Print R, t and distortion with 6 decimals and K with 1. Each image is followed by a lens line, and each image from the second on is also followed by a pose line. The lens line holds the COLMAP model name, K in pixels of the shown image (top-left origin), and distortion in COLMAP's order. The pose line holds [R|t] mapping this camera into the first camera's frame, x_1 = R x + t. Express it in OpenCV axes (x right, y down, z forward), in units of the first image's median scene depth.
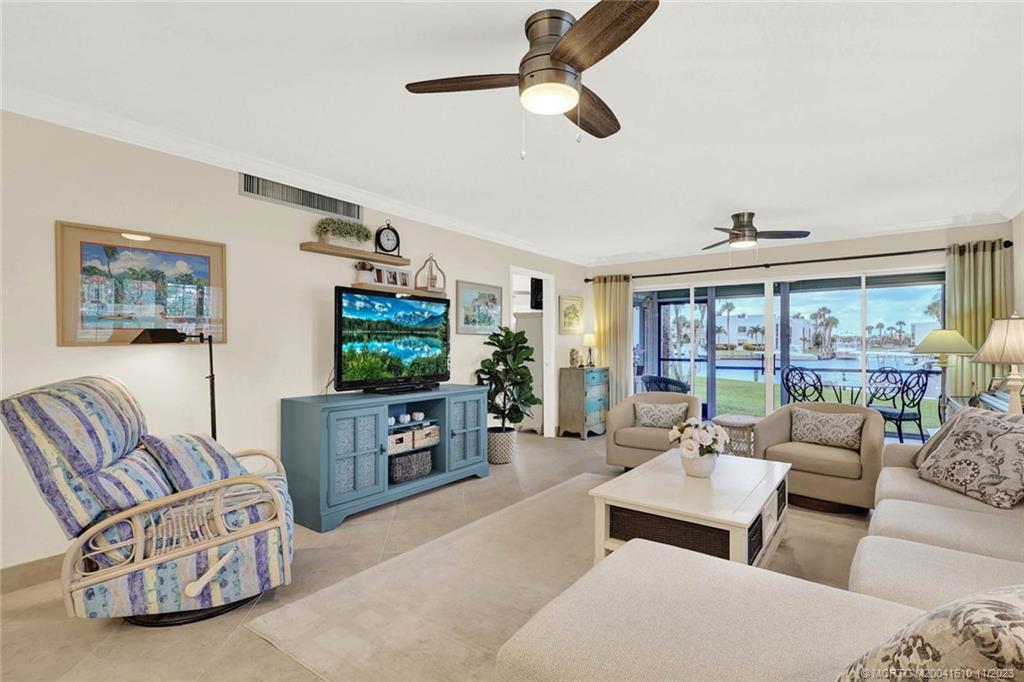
lens RADIAL K [[488.5, 0, 509.9], [0, 488.5, 340.0], [0, 0, 1]] dist [-0.000377, 0.000750]
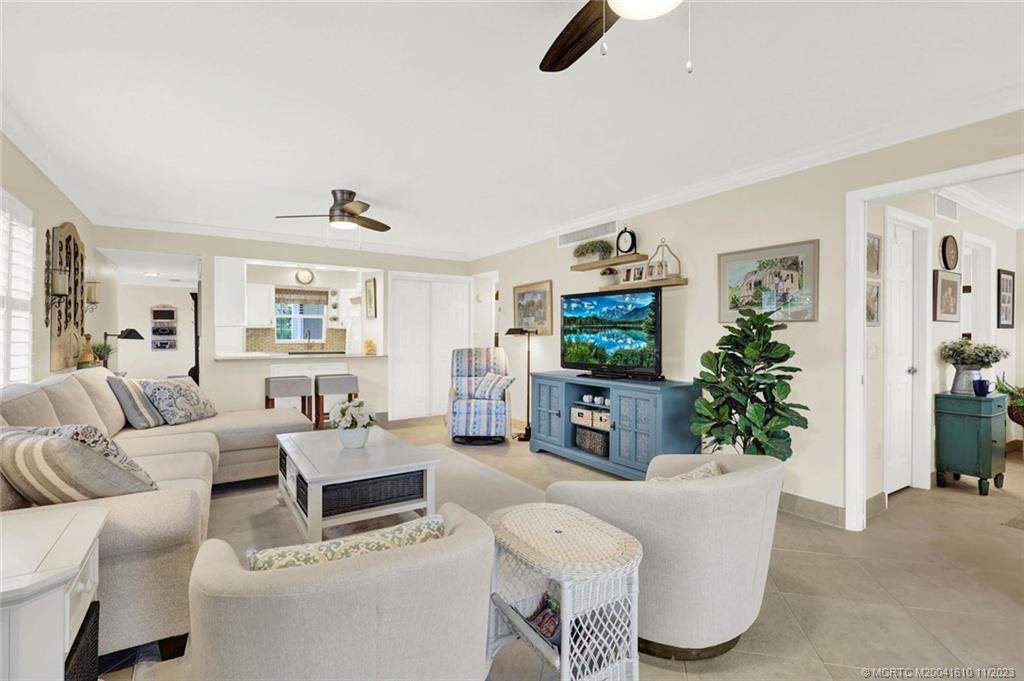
lens RADIAL K [[488.5, 0, 510.1], [0, 488.5, 338.3], [0, 0, 1]] dist [-0.000377, 0.000750]
pose [[-0.354174, 0.020008, -0.934965, 0.925146], [0.008573, 0.999799, 0.018148, -0.009007], [0.935140, -0.001588, -0.354275, 1.199811]]
